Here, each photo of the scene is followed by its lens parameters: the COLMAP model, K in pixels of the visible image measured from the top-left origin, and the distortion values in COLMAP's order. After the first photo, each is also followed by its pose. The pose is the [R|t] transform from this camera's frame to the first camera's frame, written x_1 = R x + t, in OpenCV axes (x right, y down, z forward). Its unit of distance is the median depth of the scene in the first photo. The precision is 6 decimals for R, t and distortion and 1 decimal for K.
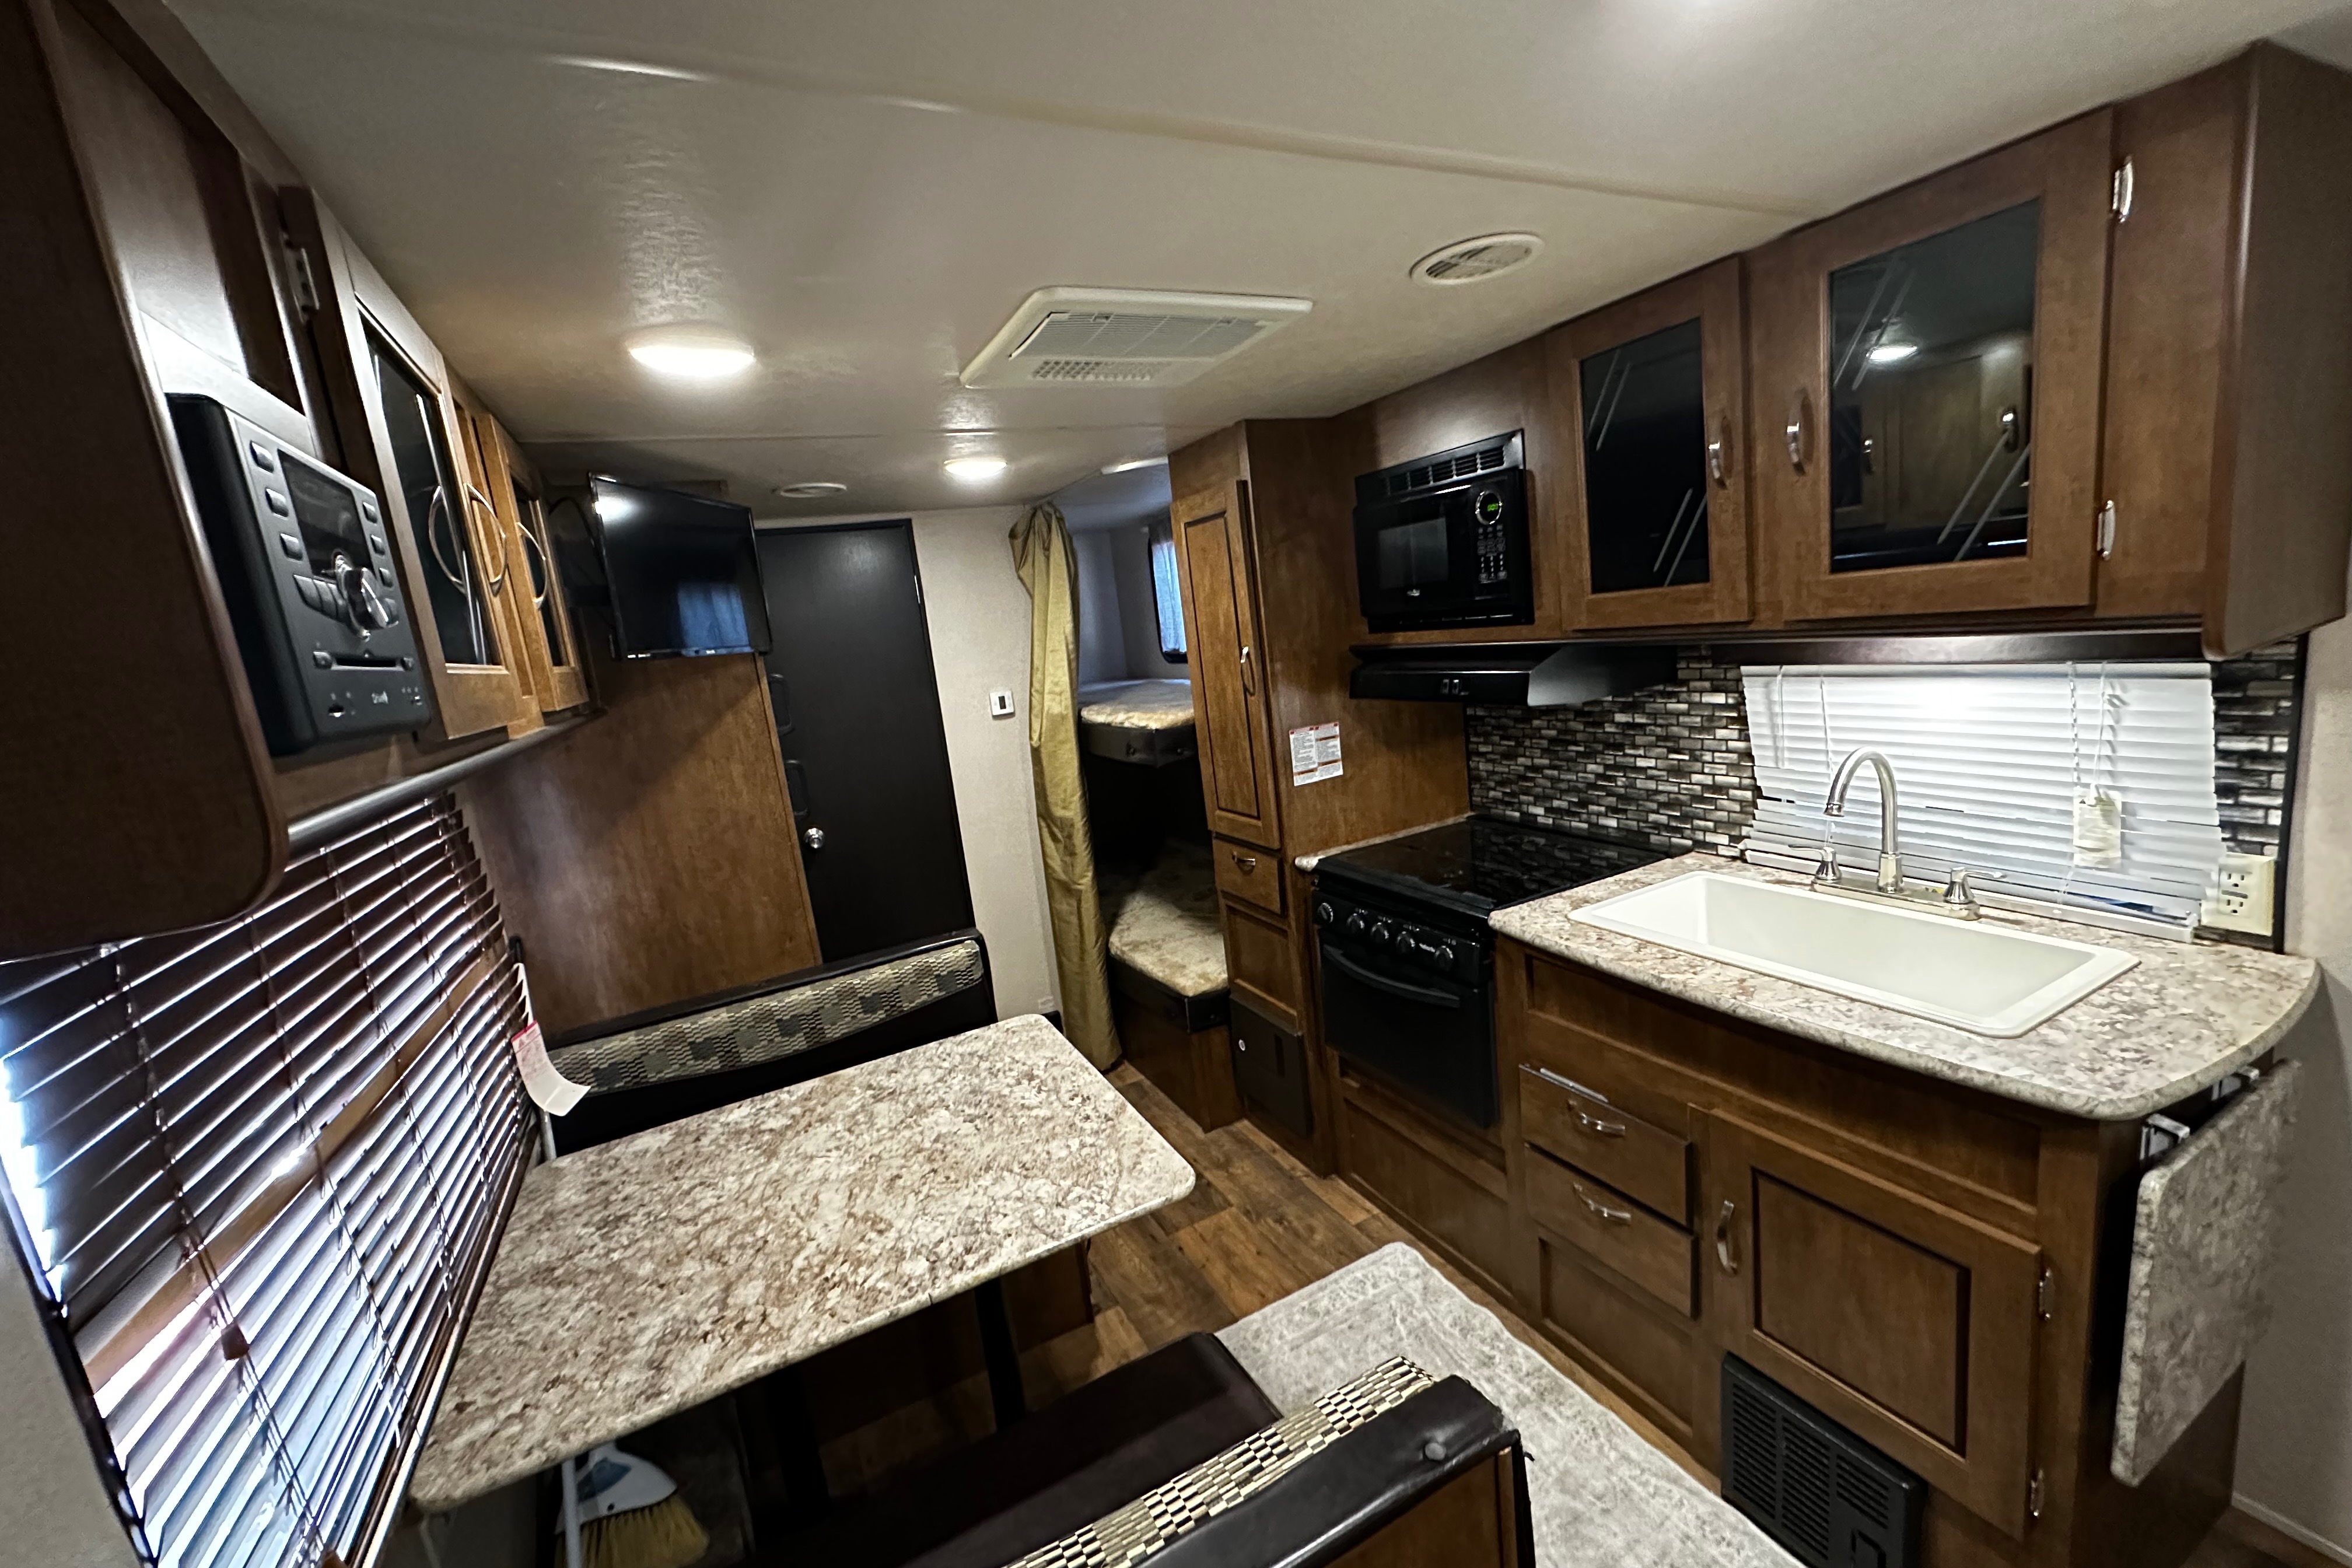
lens RADIAL K [[934.2, 0, 1174.5], [0, 934.2, 782.4], [0, 0, 1]] dist [0.000197, -0.000239]
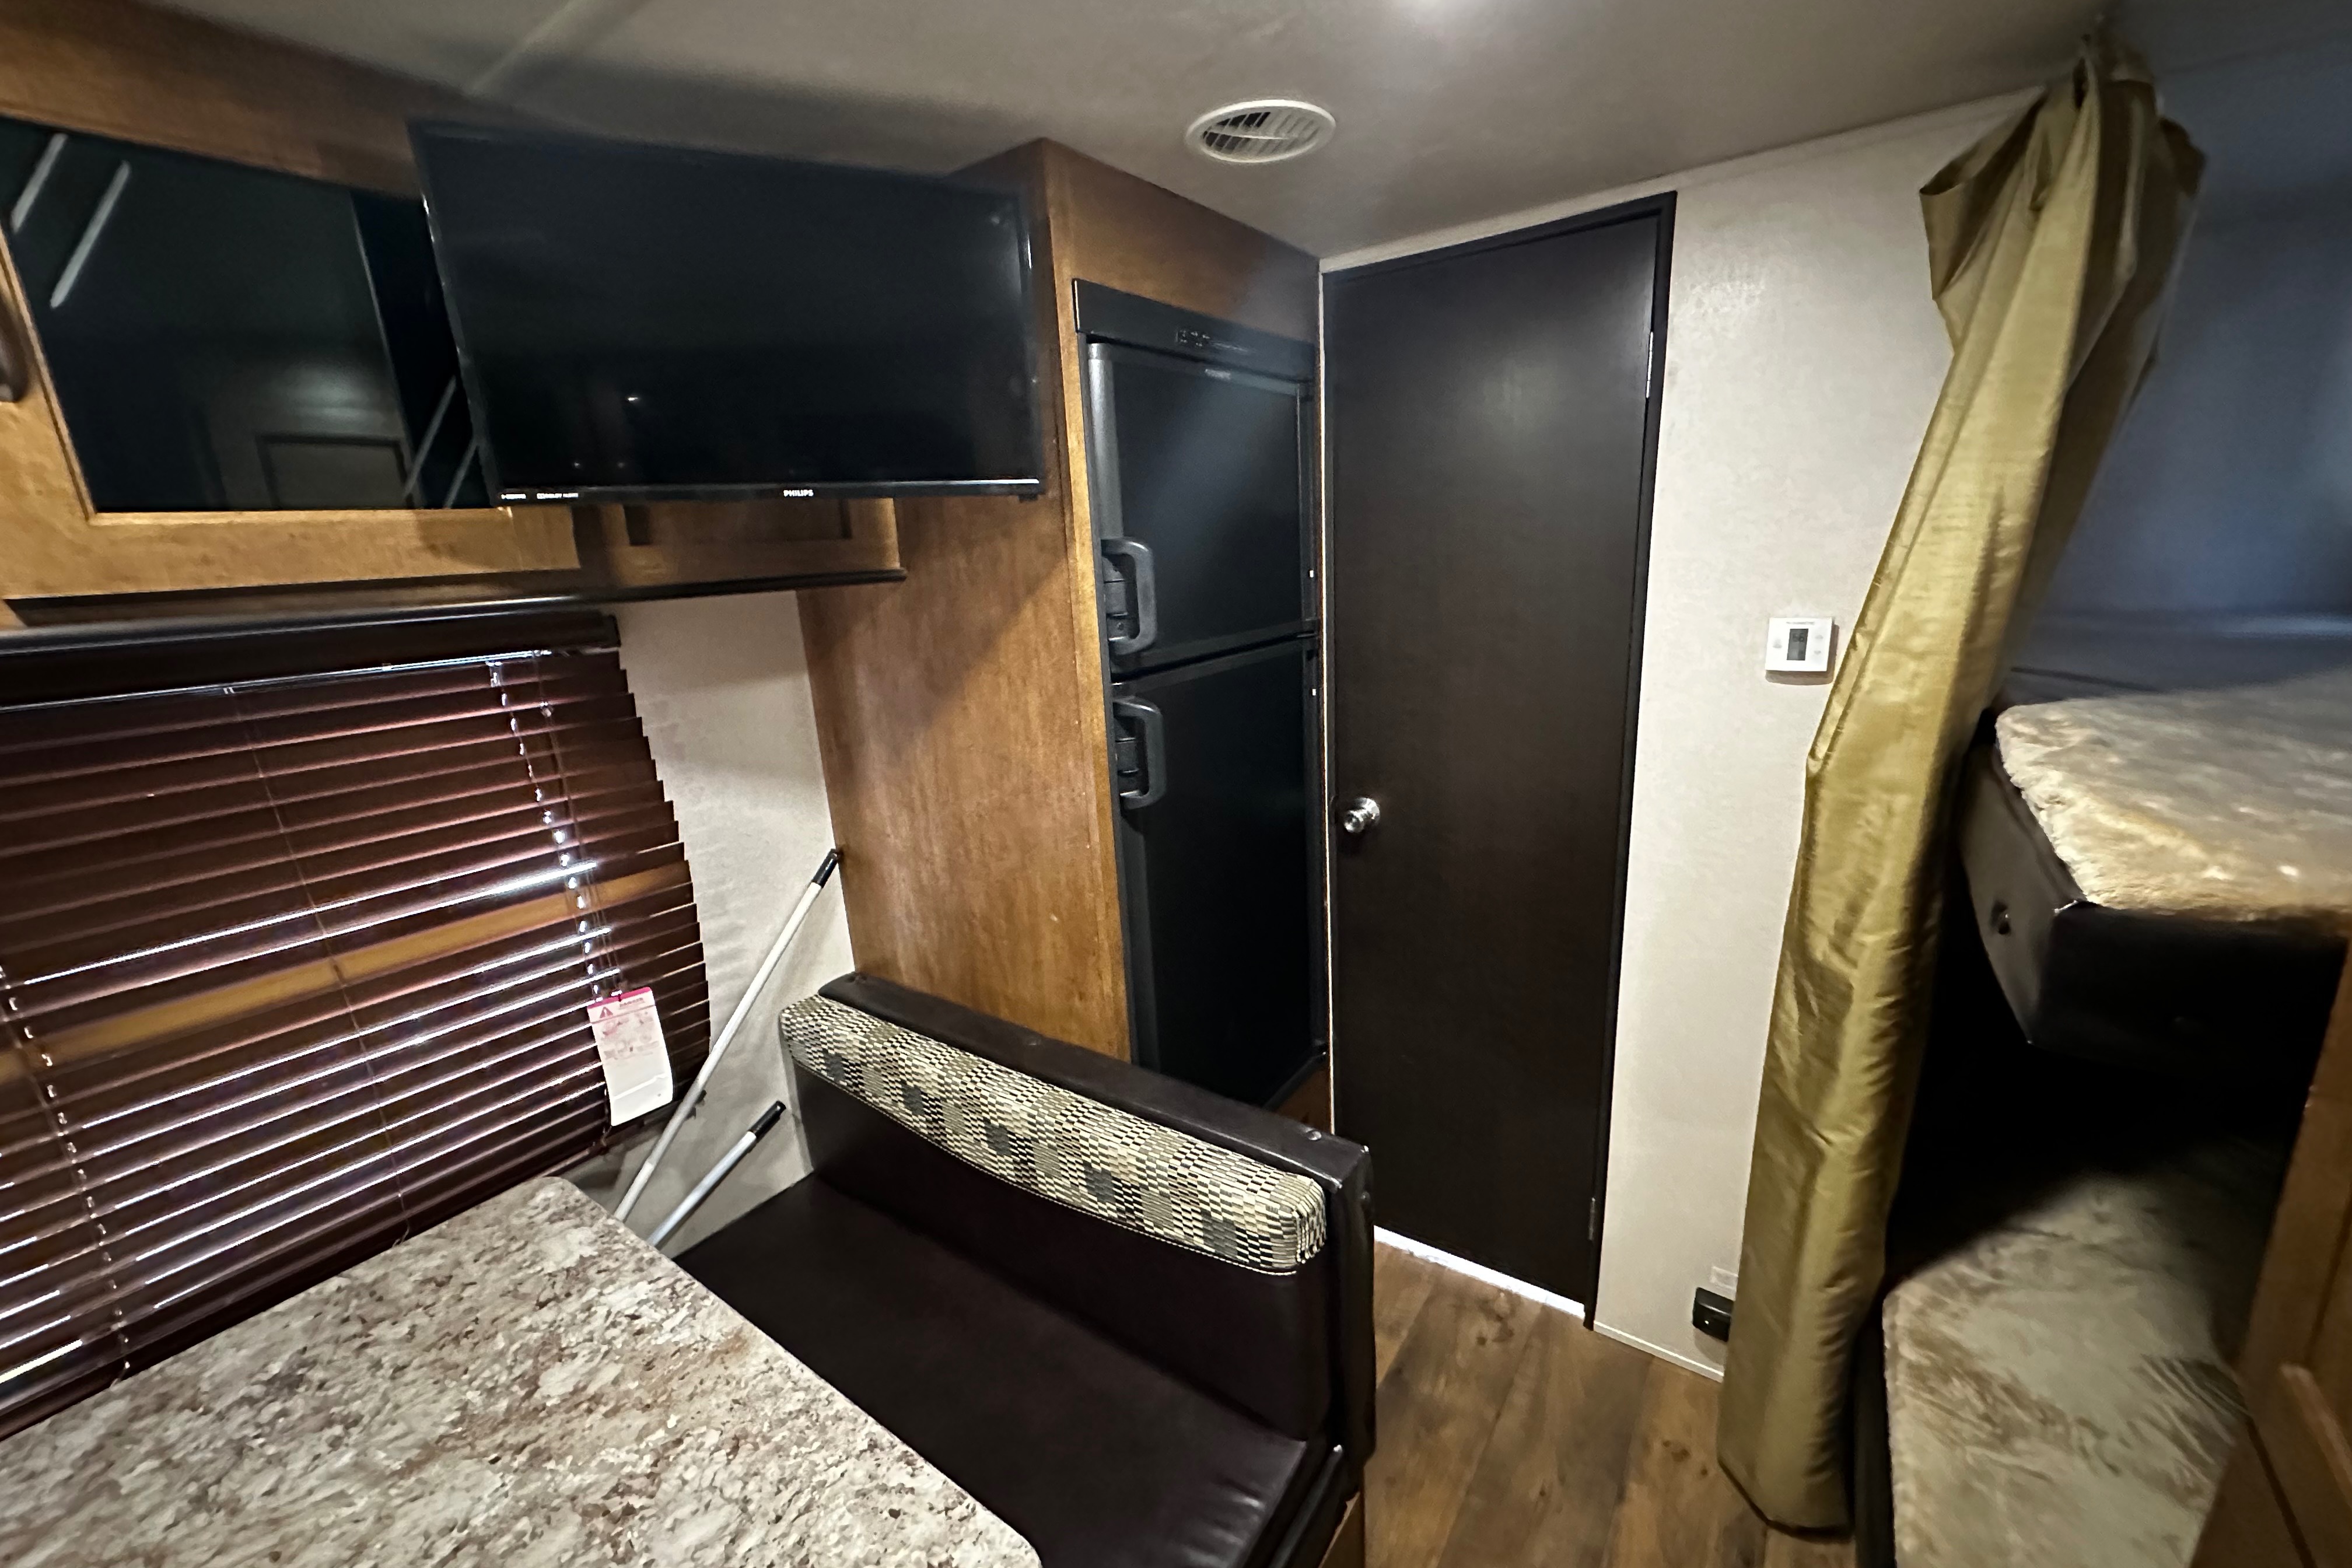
lens RADIAL K [[934.2, 0, 1180.7], [0, 934.2, 780.1], [0, 0, 1]] dist [0.000197, -0.000239]
pose [[0.468770, 0.305843, -0.828682, 0.074099], [-0.156242, 0.952062, 0.262996, -0.136600], [0.869393, 0.006190, 0.494083, 0.801751]]
